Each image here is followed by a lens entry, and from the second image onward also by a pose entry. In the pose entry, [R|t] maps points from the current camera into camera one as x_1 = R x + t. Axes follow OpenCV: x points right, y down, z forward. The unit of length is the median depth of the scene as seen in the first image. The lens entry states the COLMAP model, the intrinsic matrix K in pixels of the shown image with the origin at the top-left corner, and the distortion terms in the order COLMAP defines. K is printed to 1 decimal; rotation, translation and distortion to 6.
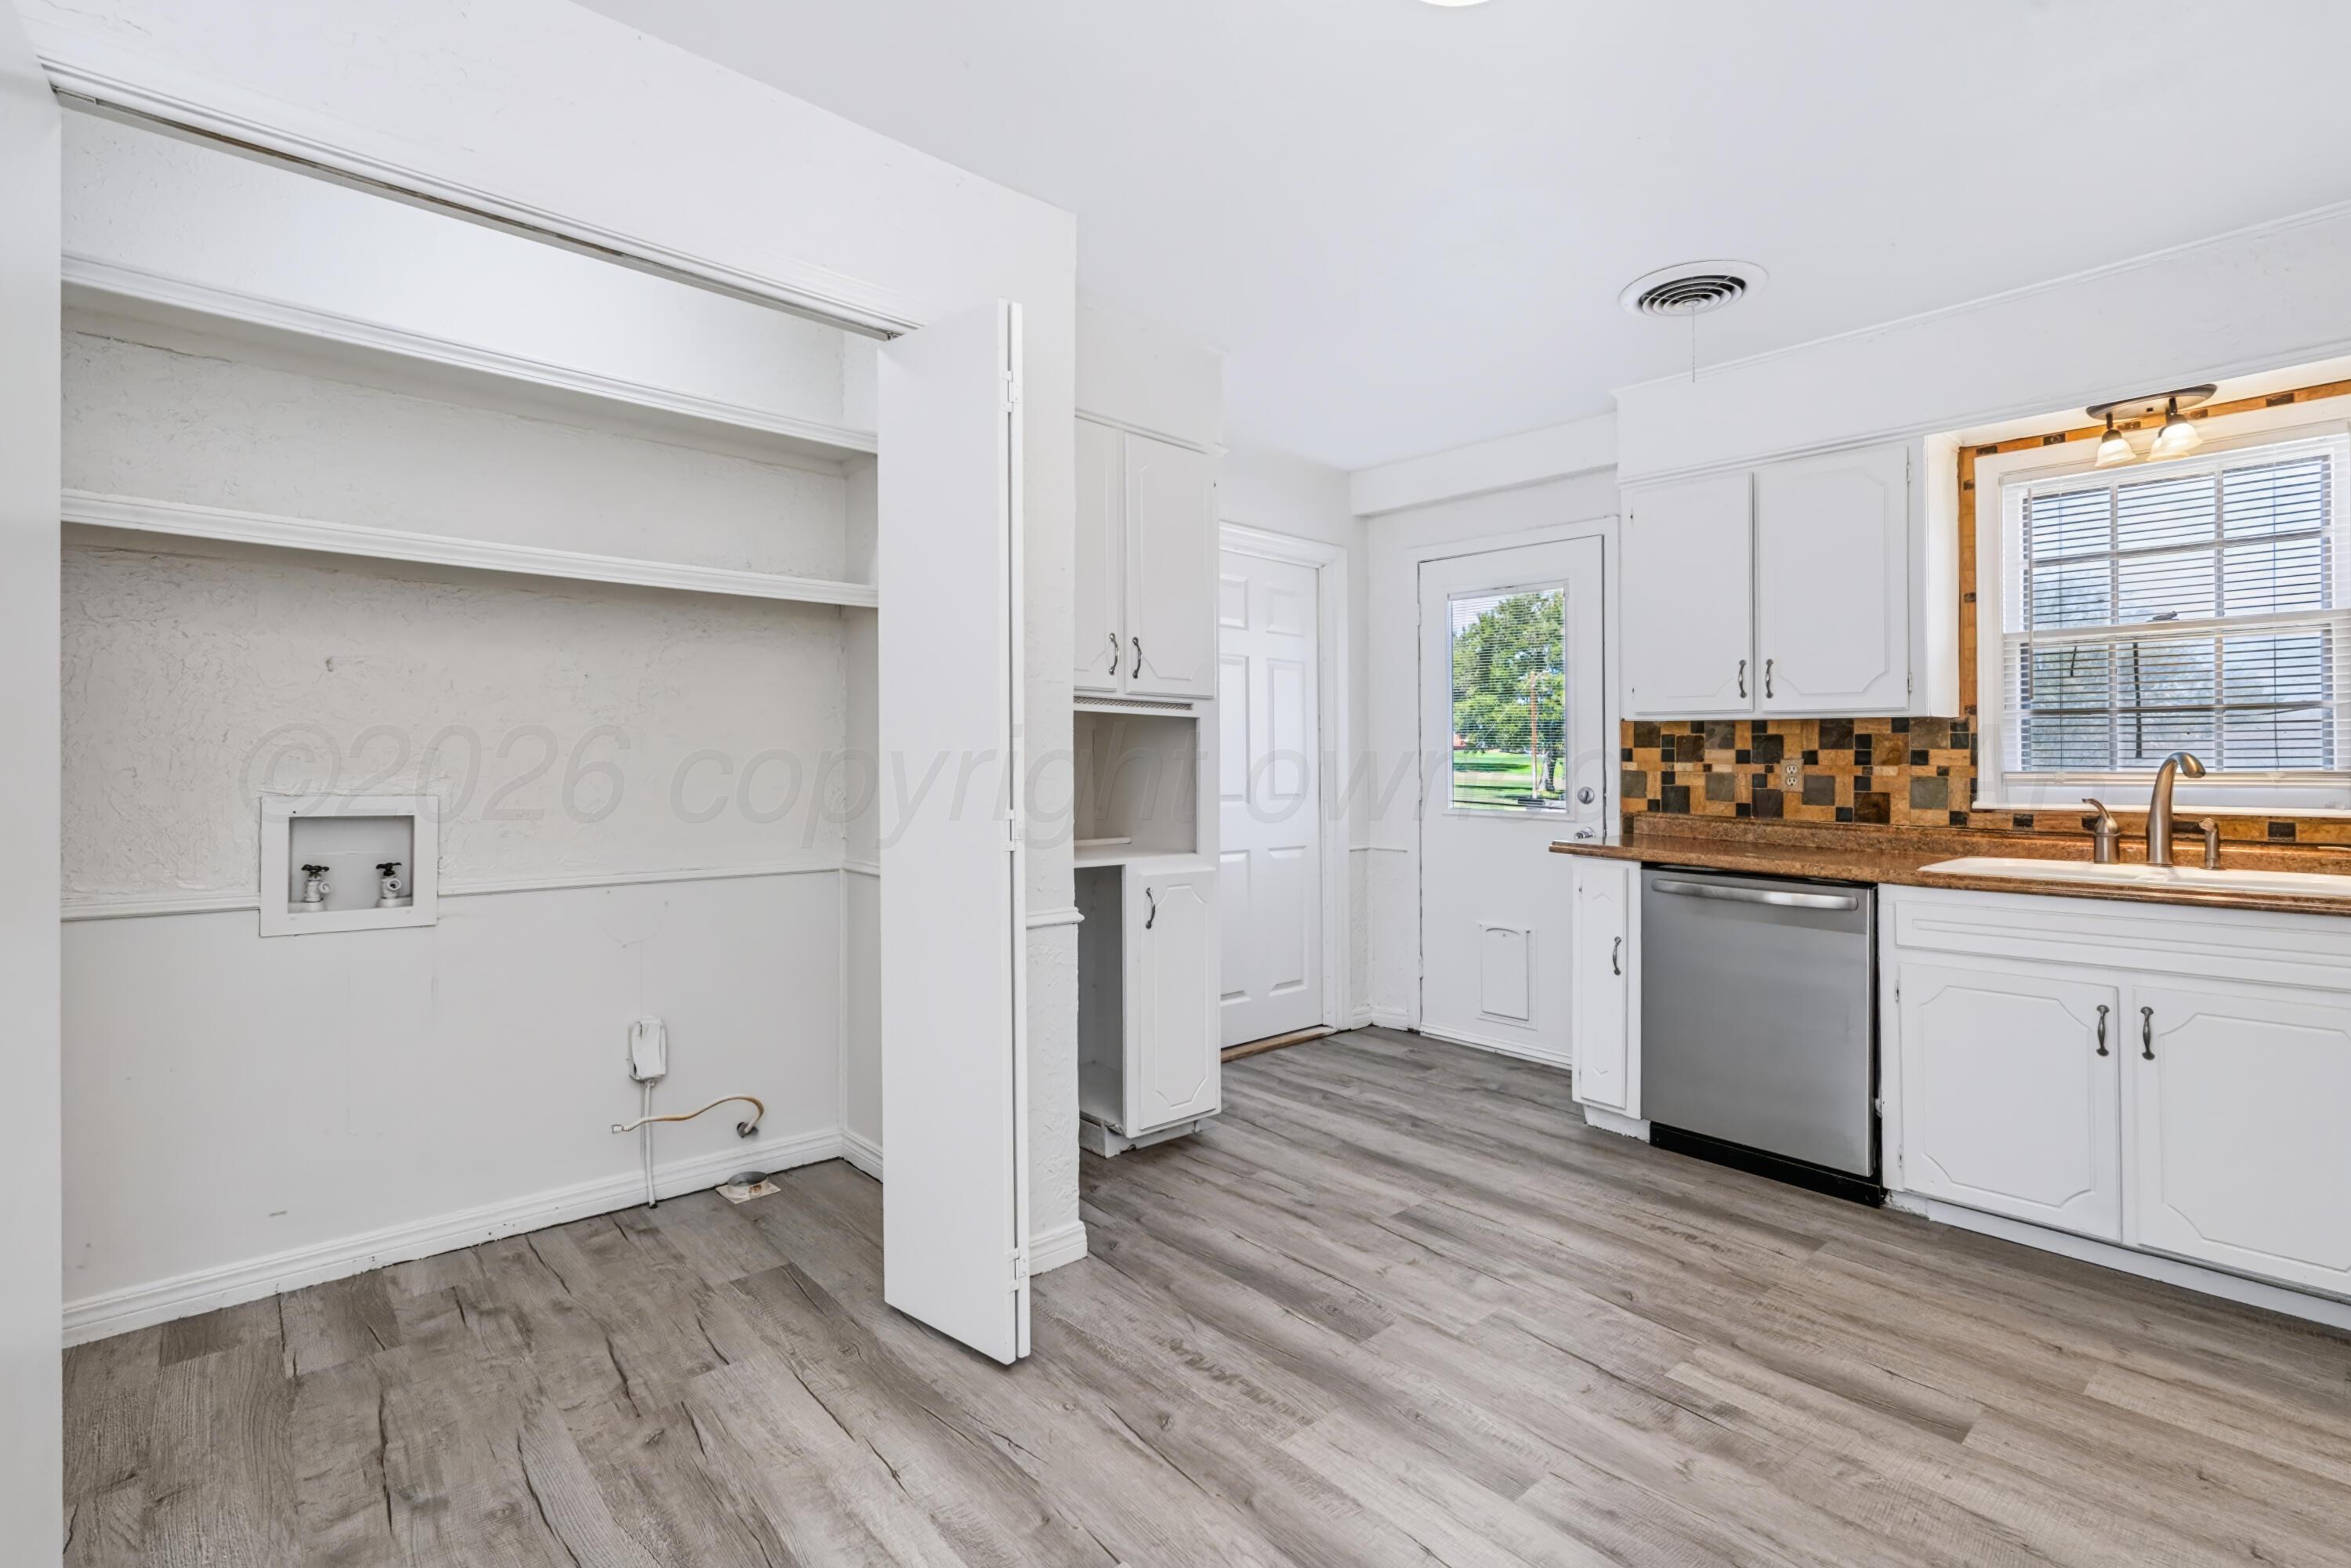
lens RADIAL K [[1083.1, 0, 1184.8], [0, 1083.1, 761.2], [0, 0, 1]] dist [-0.003178, 0.001921]
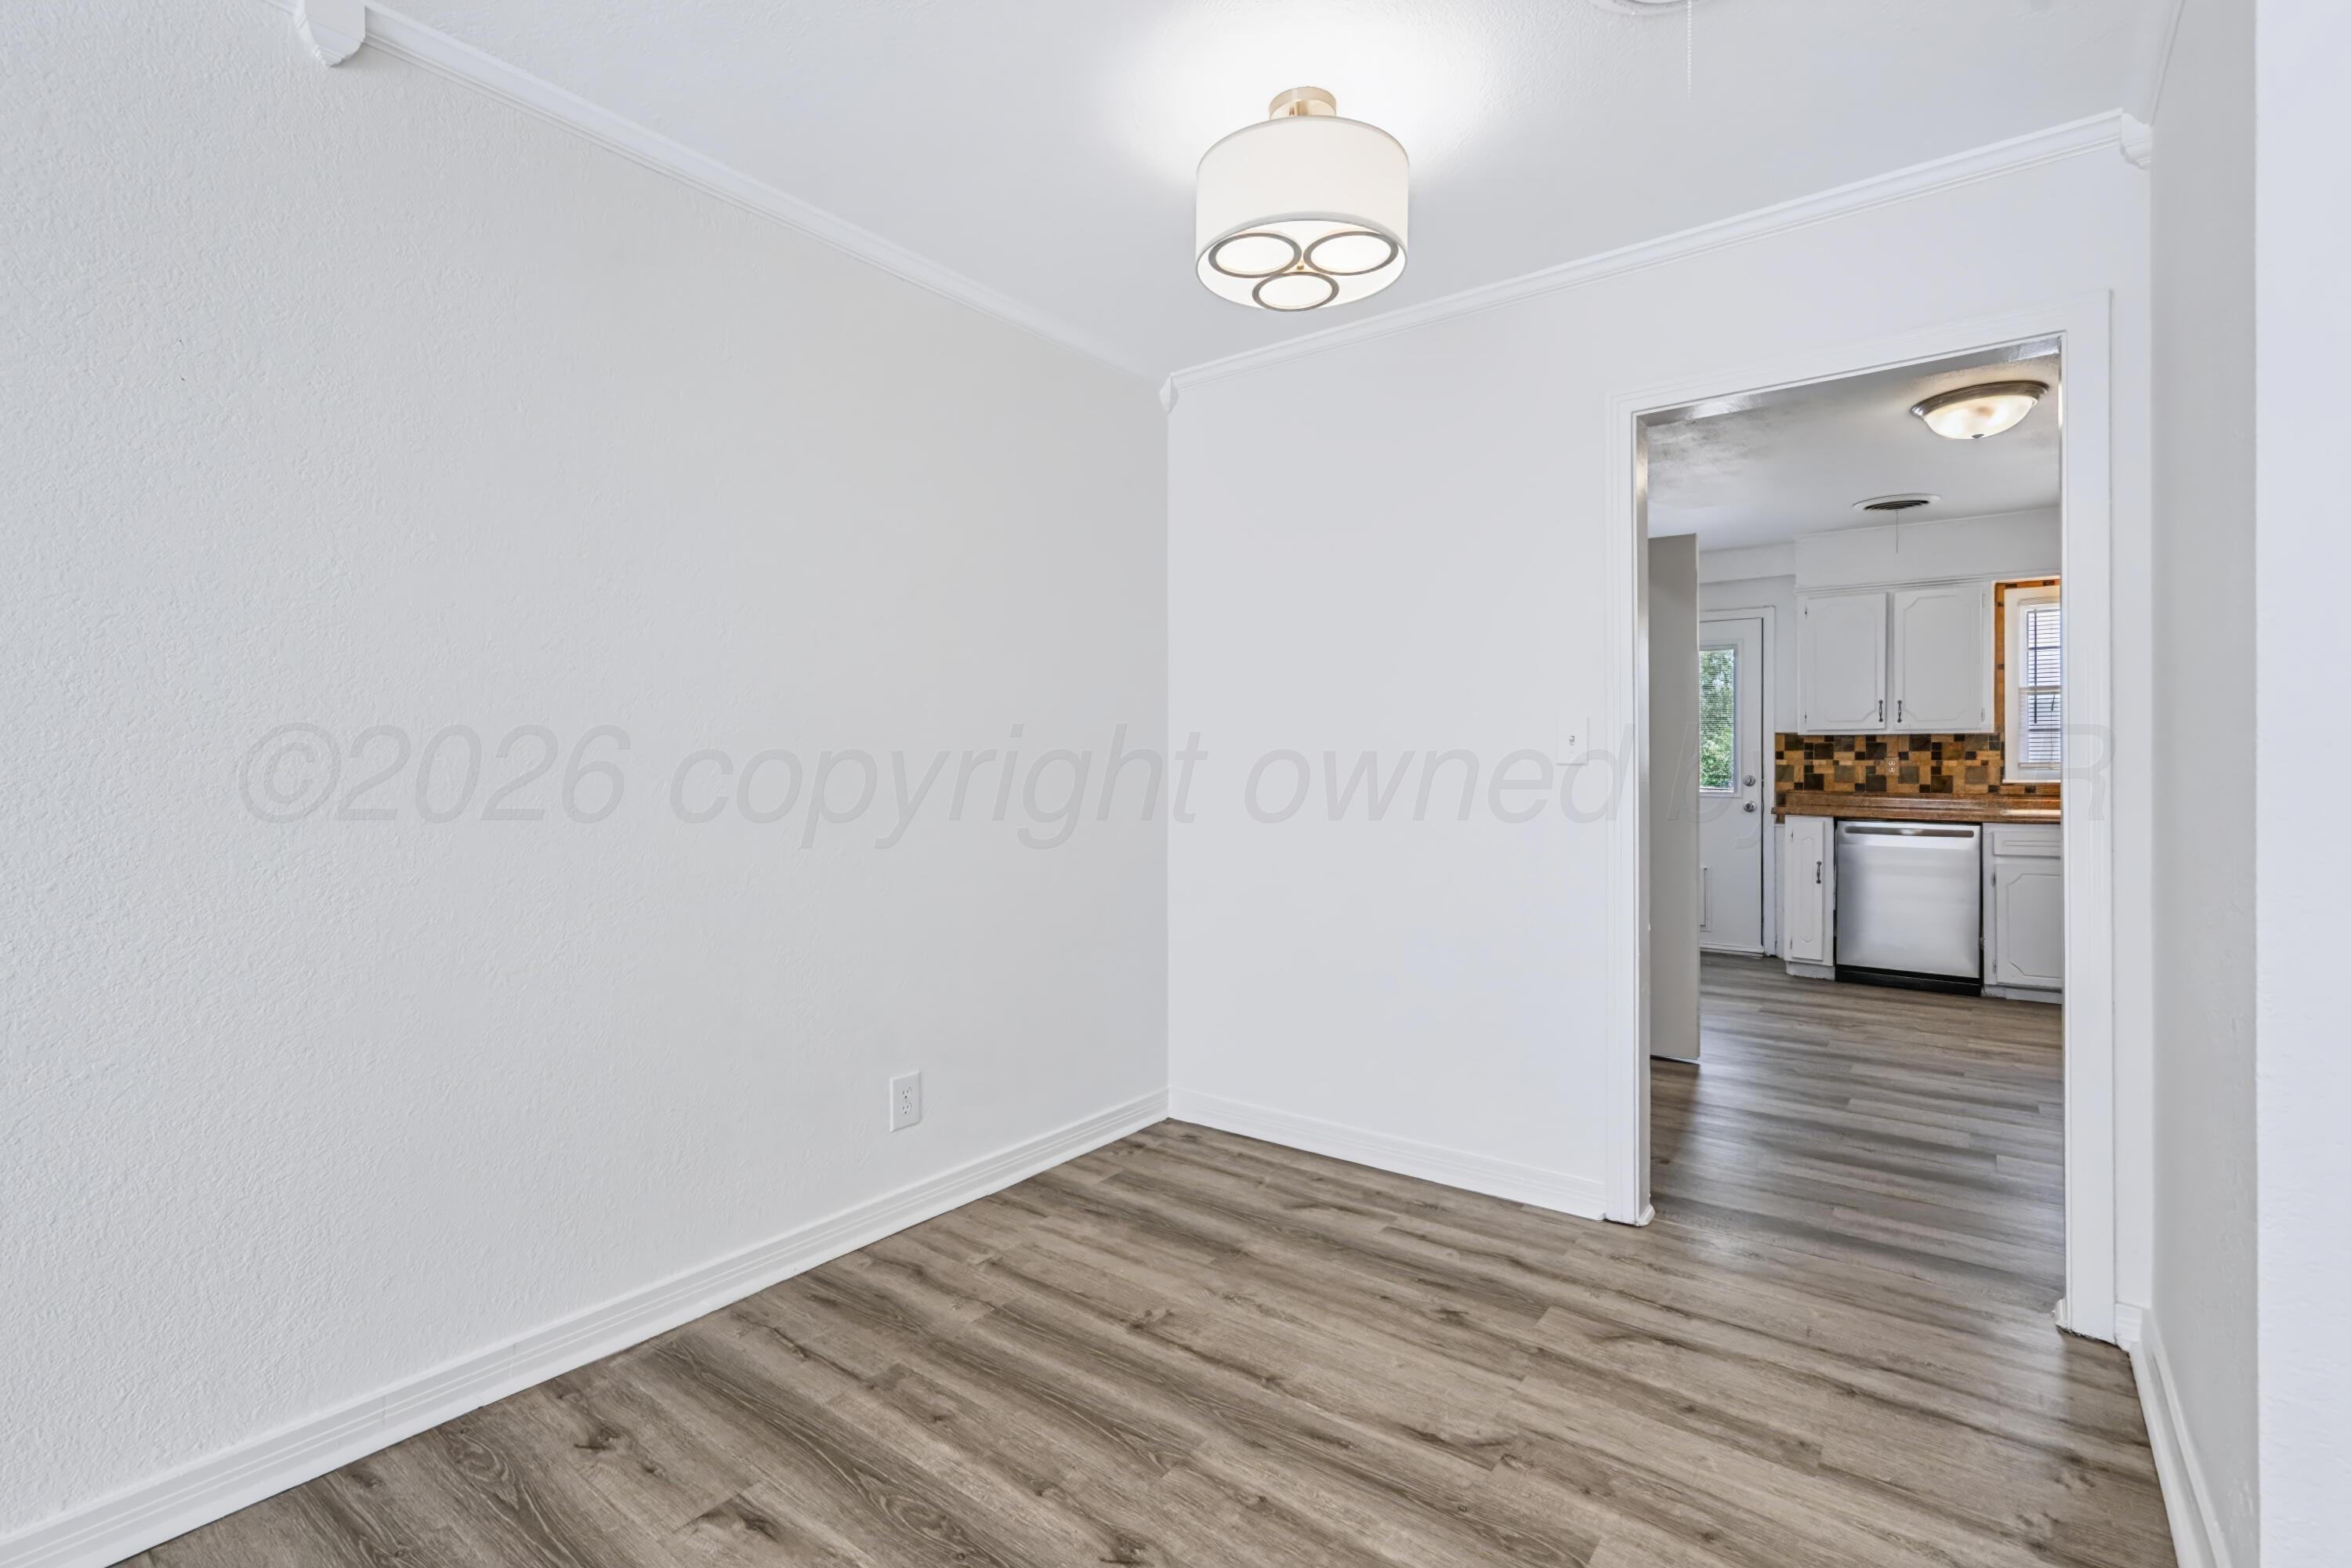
lens RADIAL K [[1083.1, 0, 1178.2], [0, 1083.1, 779.3], [0, 0, 1]] dist [-0.003178, 0.001921]
pose [[0.981680, -0.010031, 0.190271, -0.920854], [0.007919, 0.999898, 0.011858, 0.004440], [-0.190371, -0.010134, 0.981660, -0.489127]]
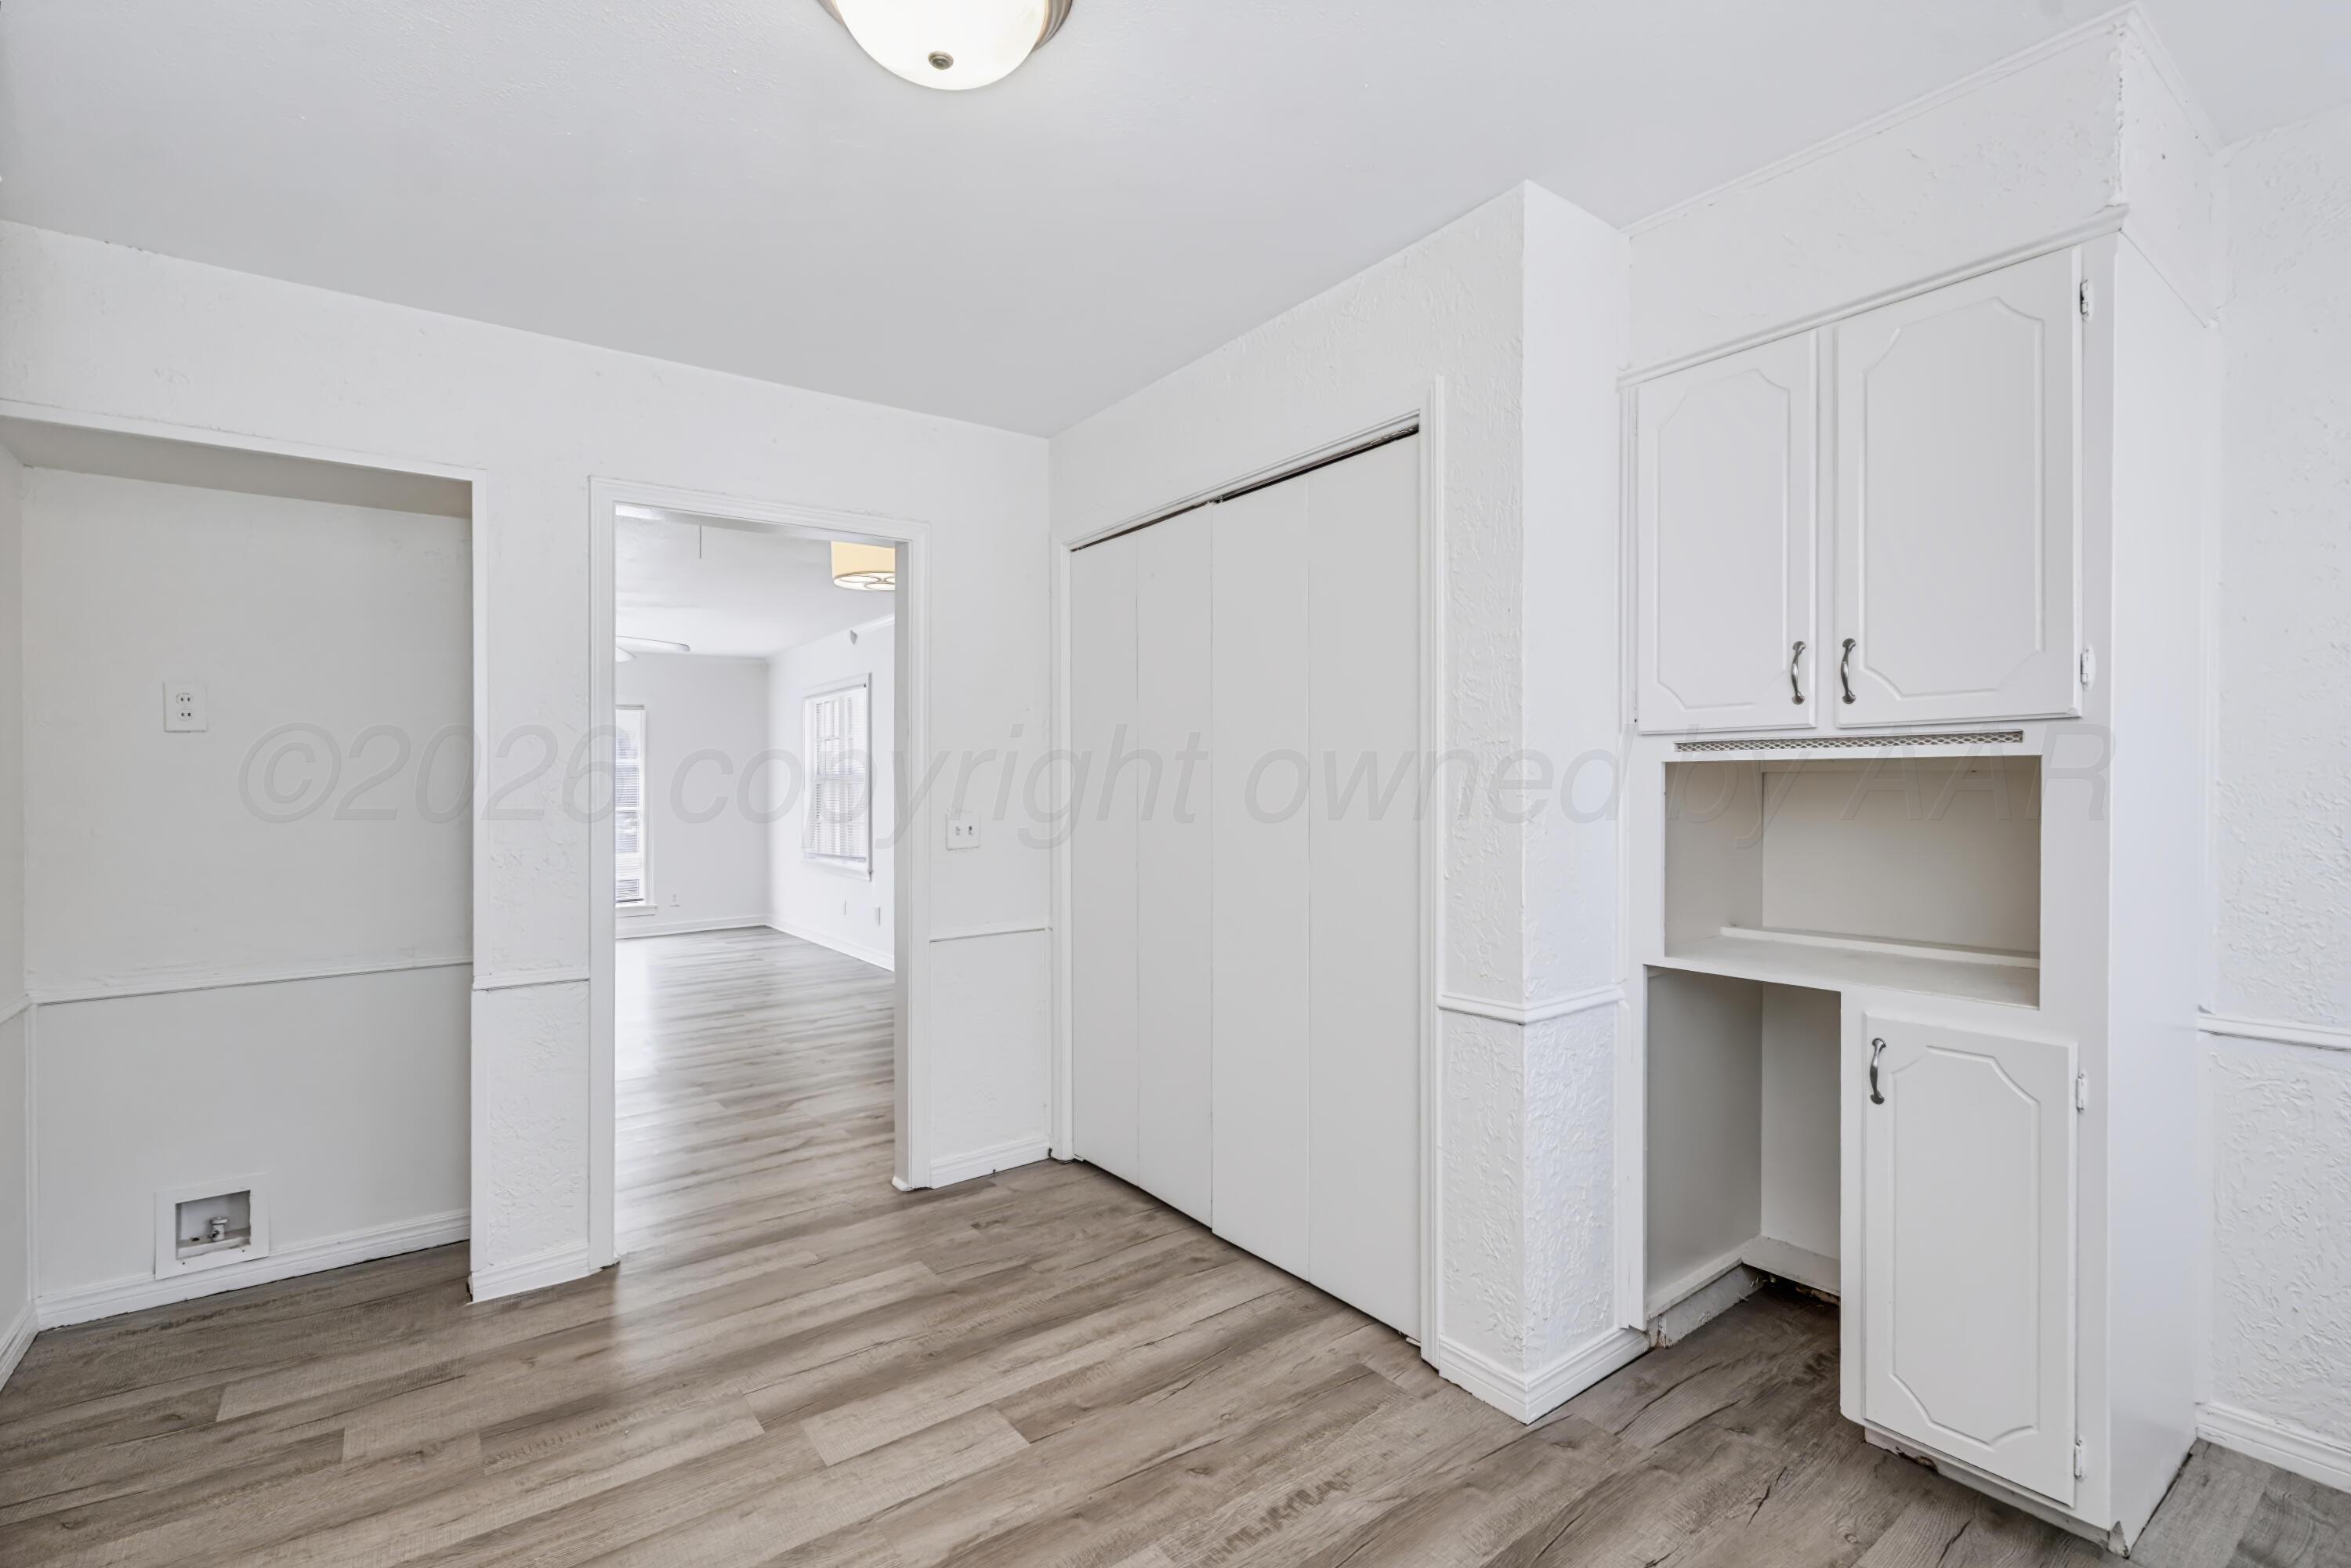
lens RADIAL K [[1083.1, 0, 1172.4], [0, 1083.1, 778.4], [0, 0, 1]] dist [-0.003178, 0.001921]
pose [[-0.112194, -0.010578, -0.993630, 0.590655], [0.013111, 0.999841, -0.012124, -0.027134], [0.993600, -0.014387, -0.112037, 0.630357]]
